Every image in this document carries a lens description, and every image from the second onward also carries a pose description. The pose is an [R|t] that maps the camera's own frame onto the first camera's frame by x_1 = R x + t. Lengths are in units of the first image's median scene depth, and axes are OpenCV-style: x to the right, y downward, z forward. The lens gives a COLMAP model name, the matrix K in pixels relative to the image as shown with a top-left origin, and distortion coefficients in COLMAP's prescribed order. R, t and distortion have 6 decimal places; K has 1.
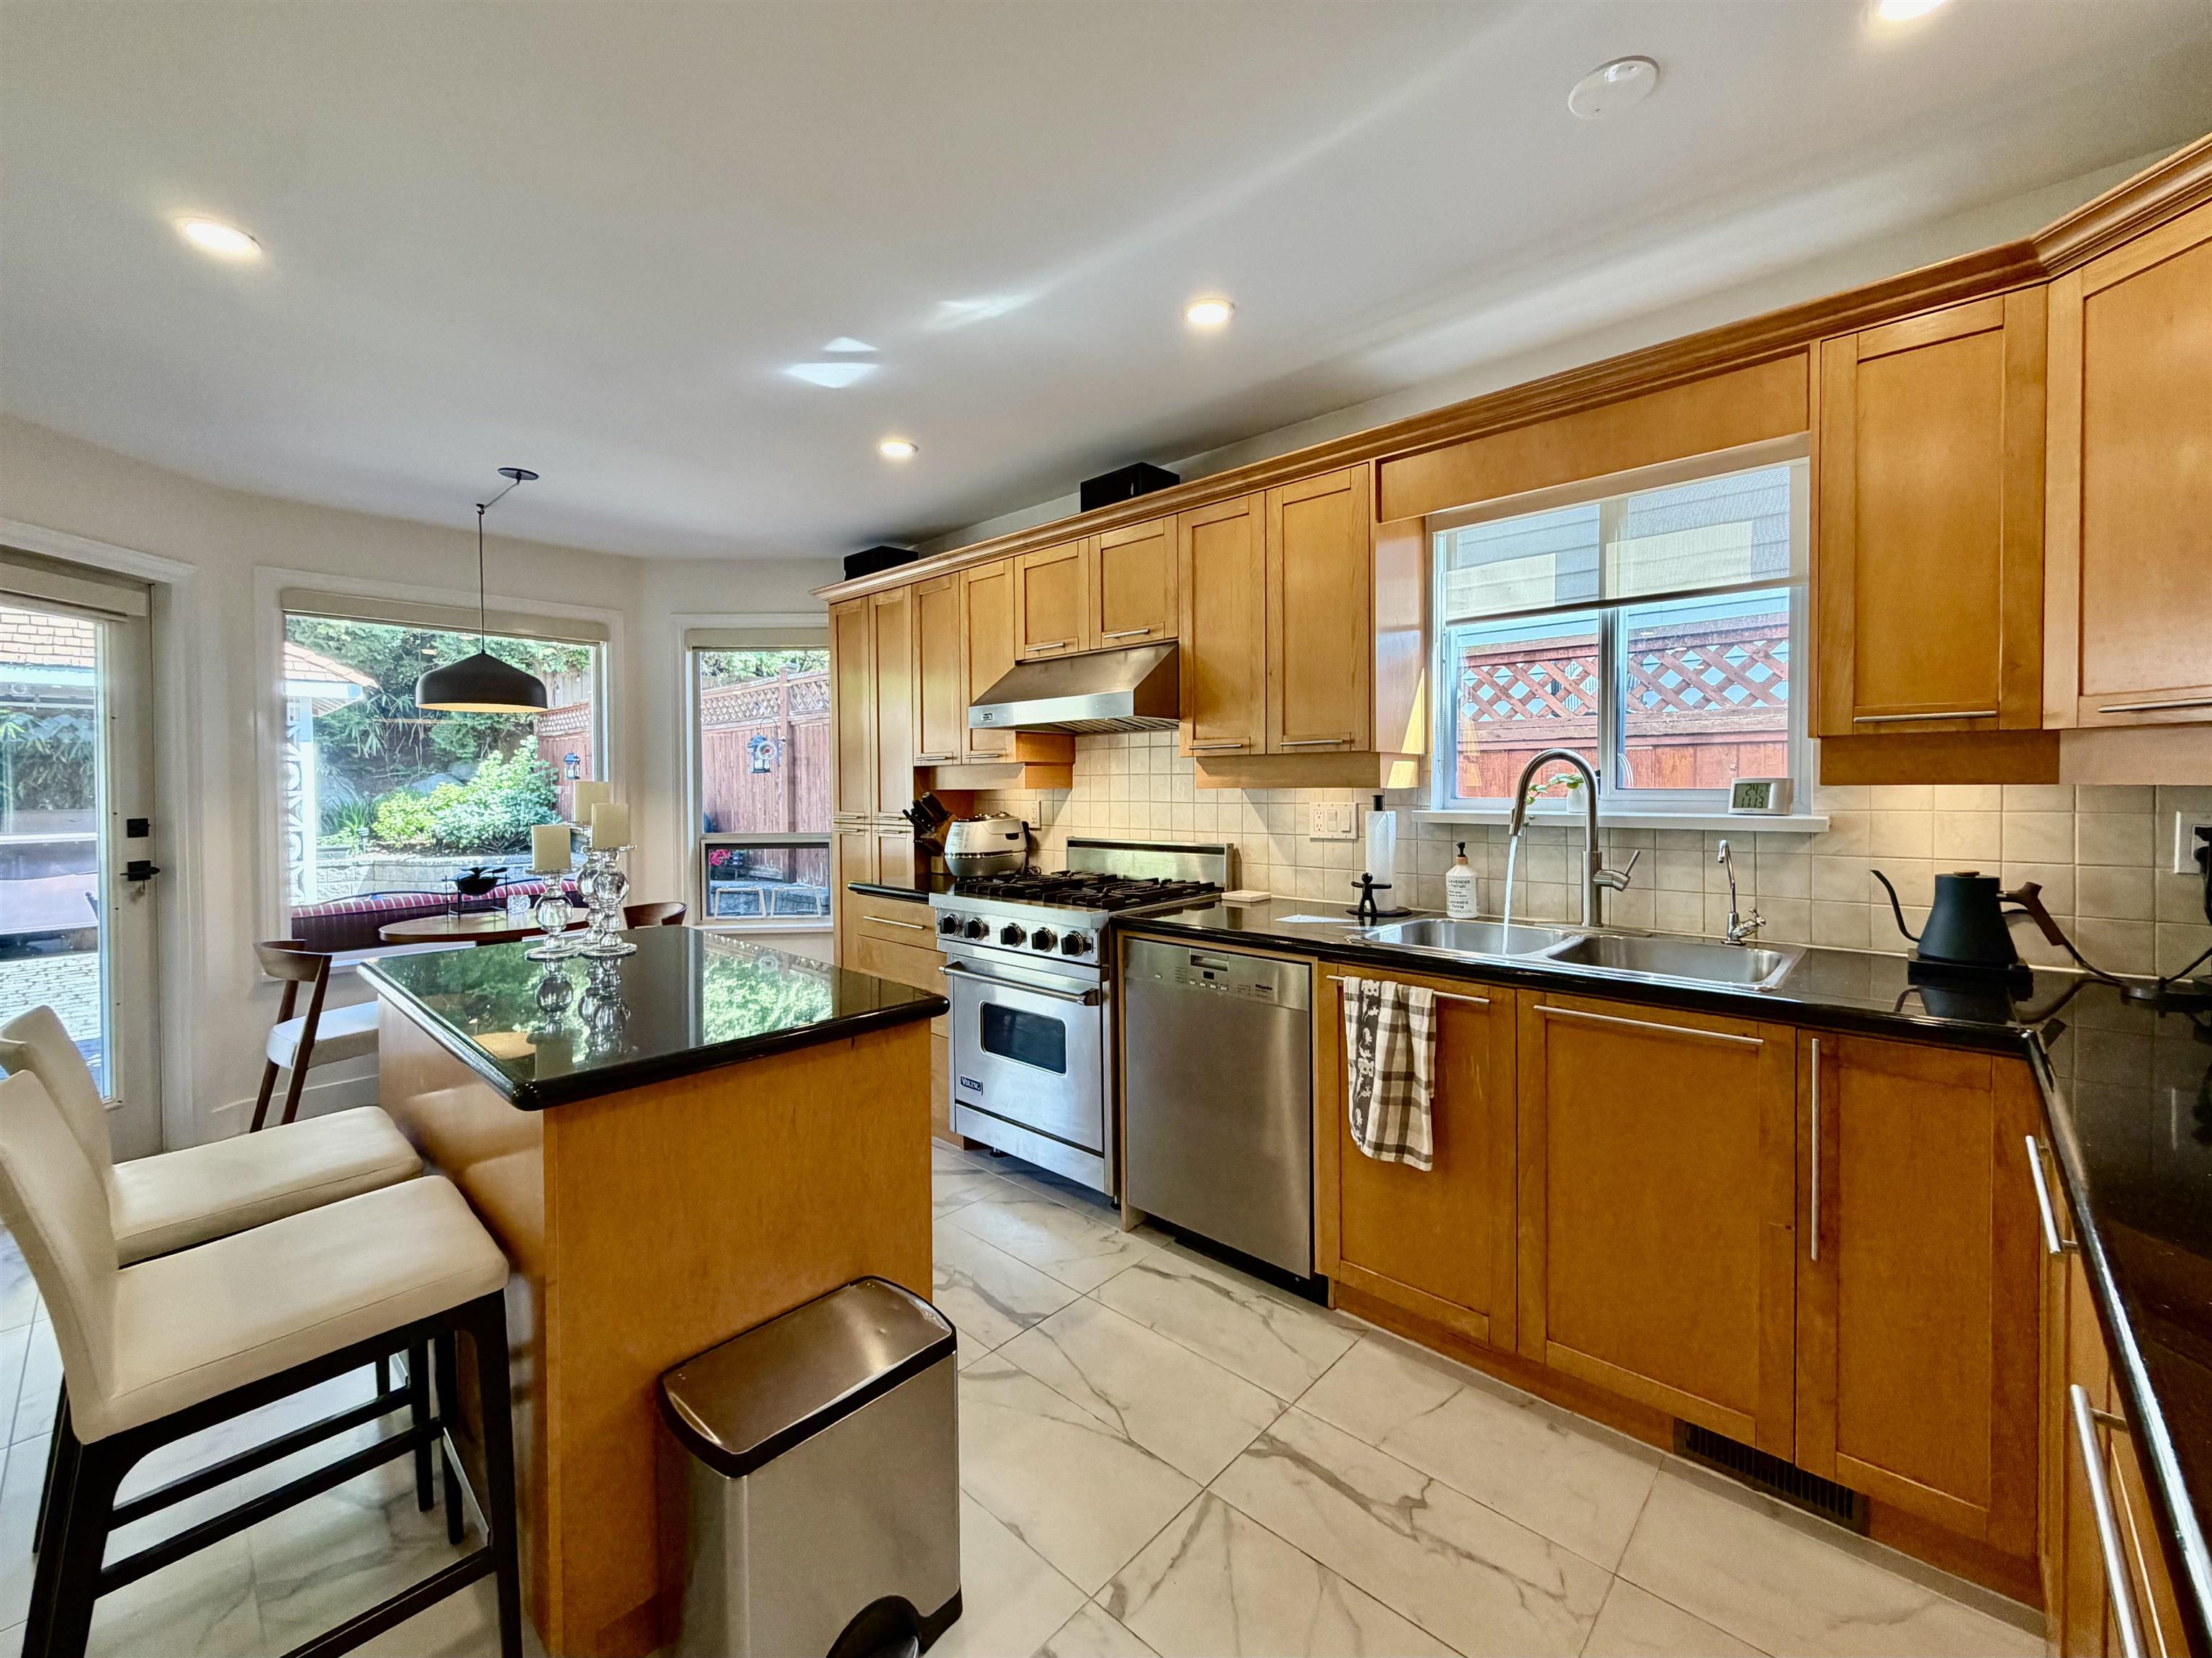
lens RADIAL K [[897.1, 0, 1109.2], [0, 897.1, 798.4], [0, 0, 1]] dist [0.000397, 0.000012]
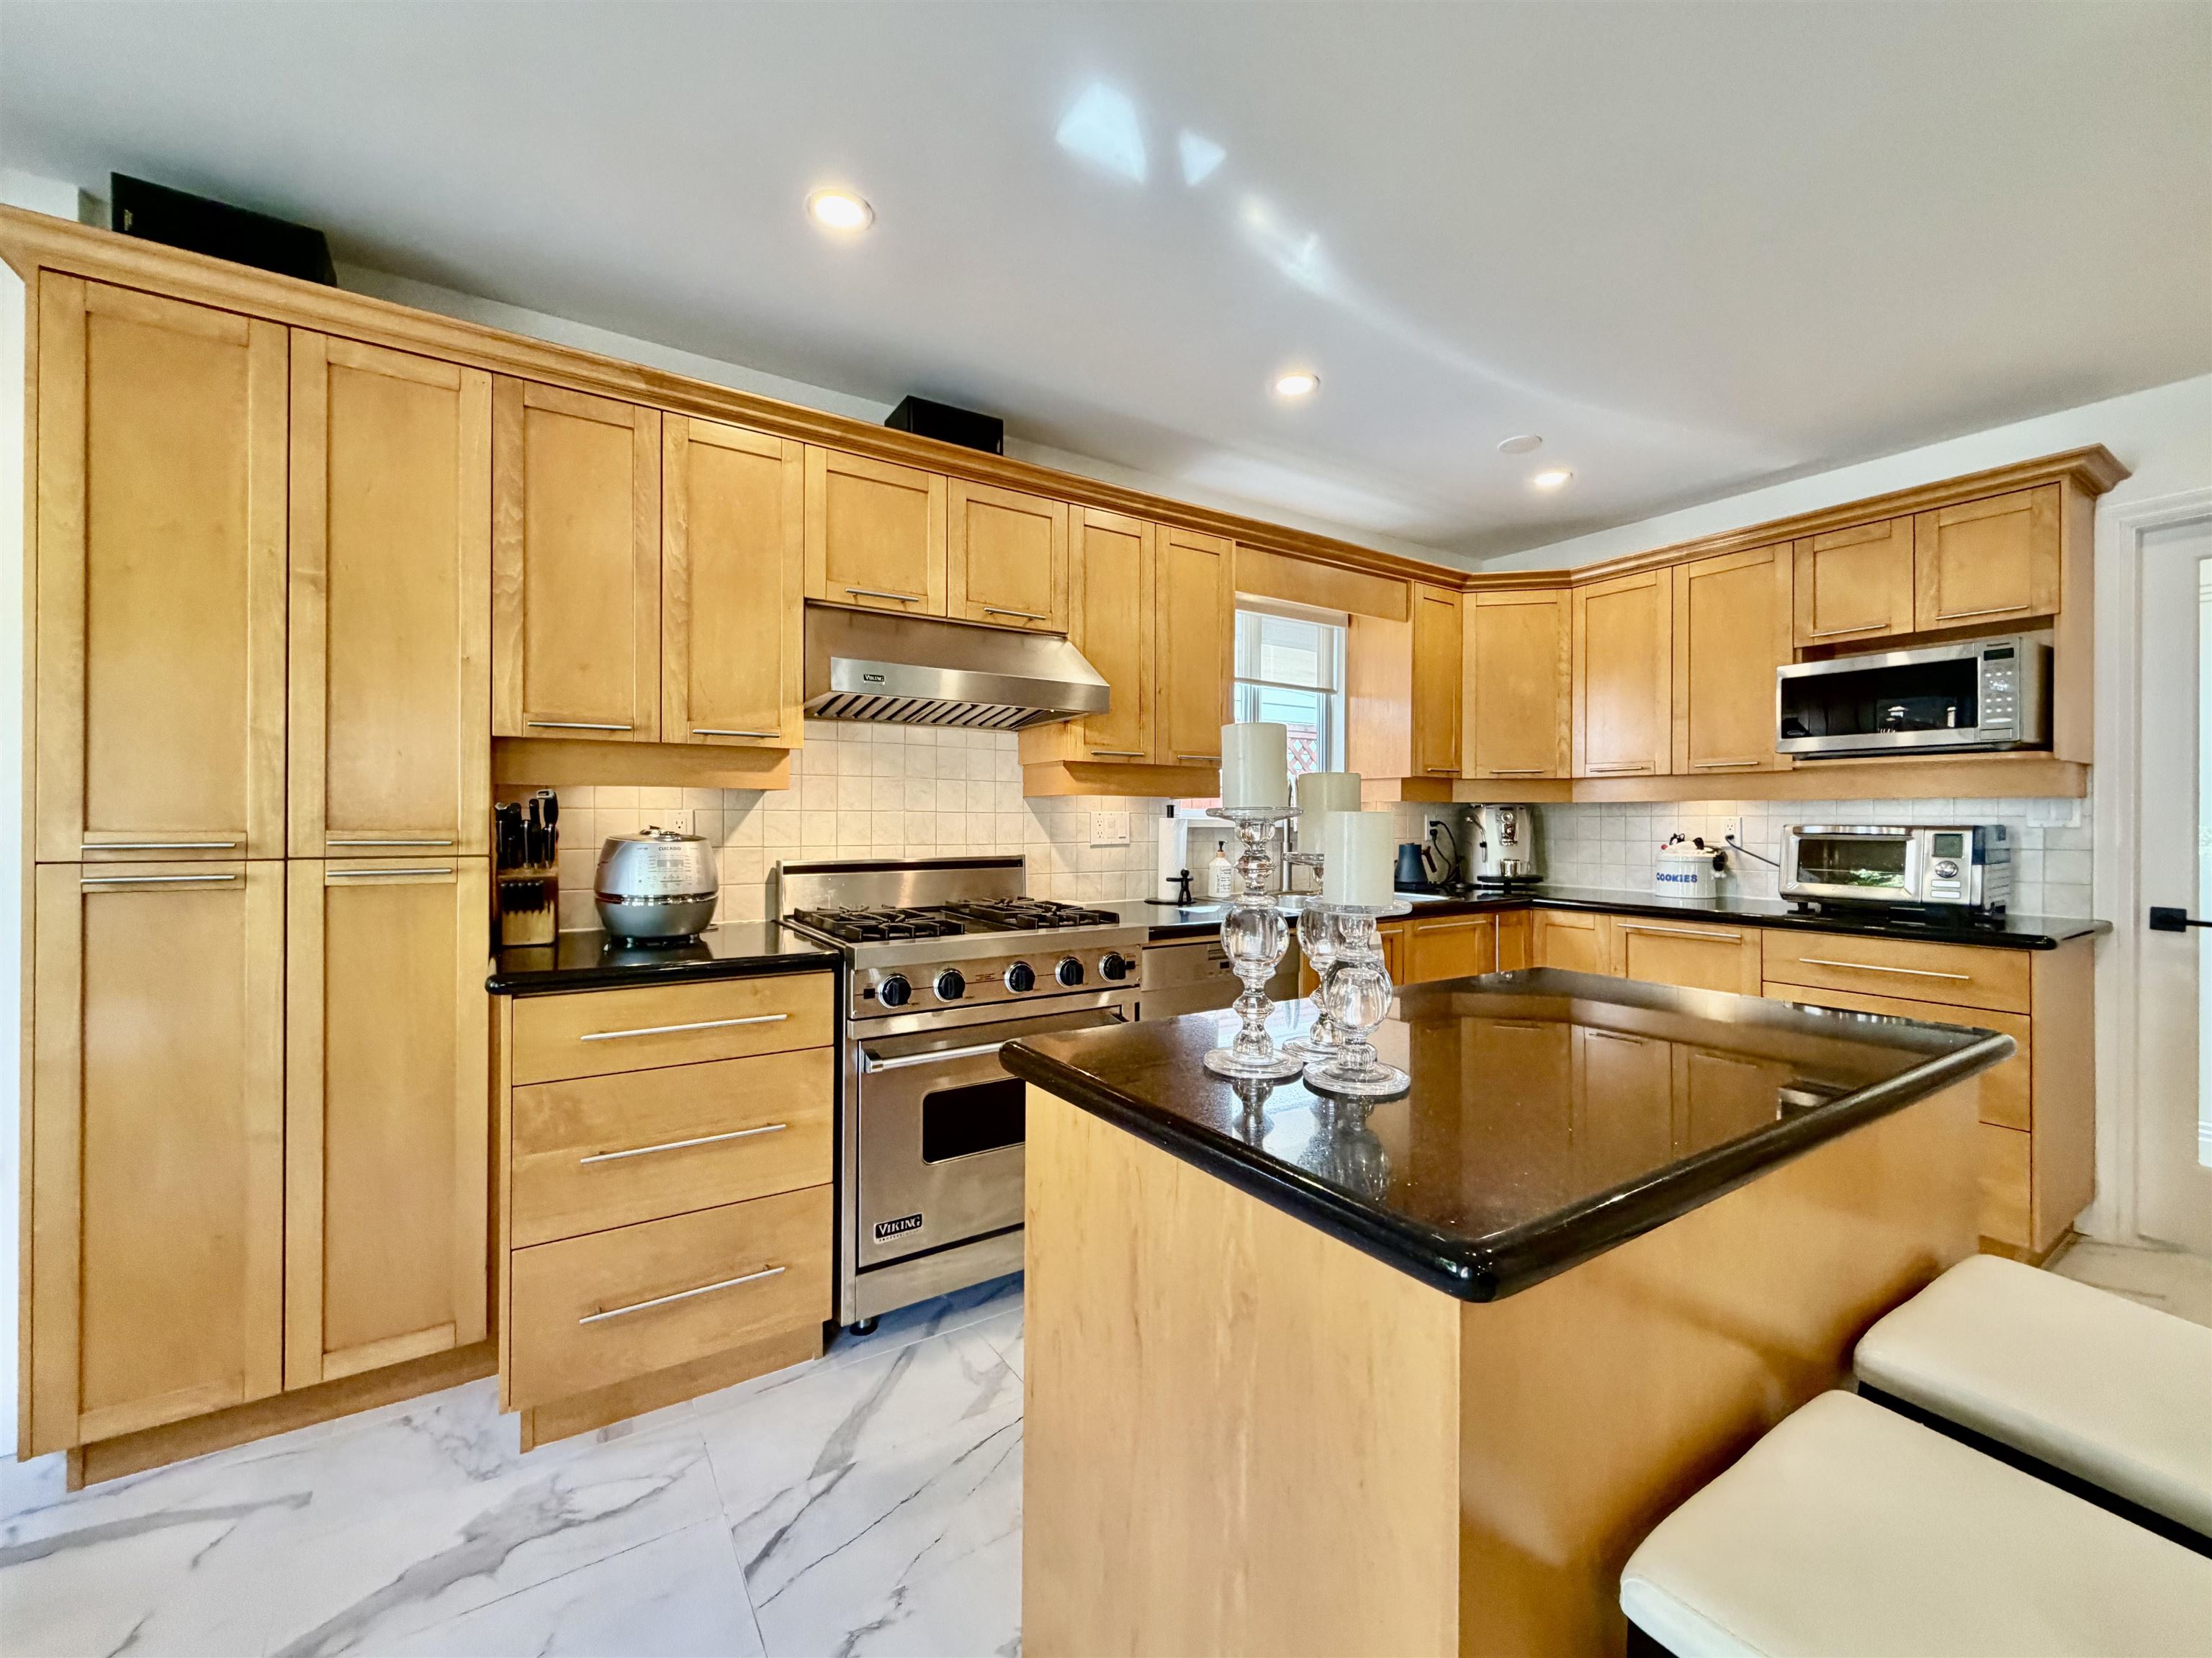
lens RADIAL K [[895.7, 0, 1055.1], [0, 895.7, 820.0], [0, 0, 1]] dist [0.001089, -0.000003]
pose [[0.260079, 0.011519, 0.965519, -0.838300], [0.009882, 0.999845, -0.014590, 0.030231], [-0.965537, 0.013336, 0.259925, 0.774202]]
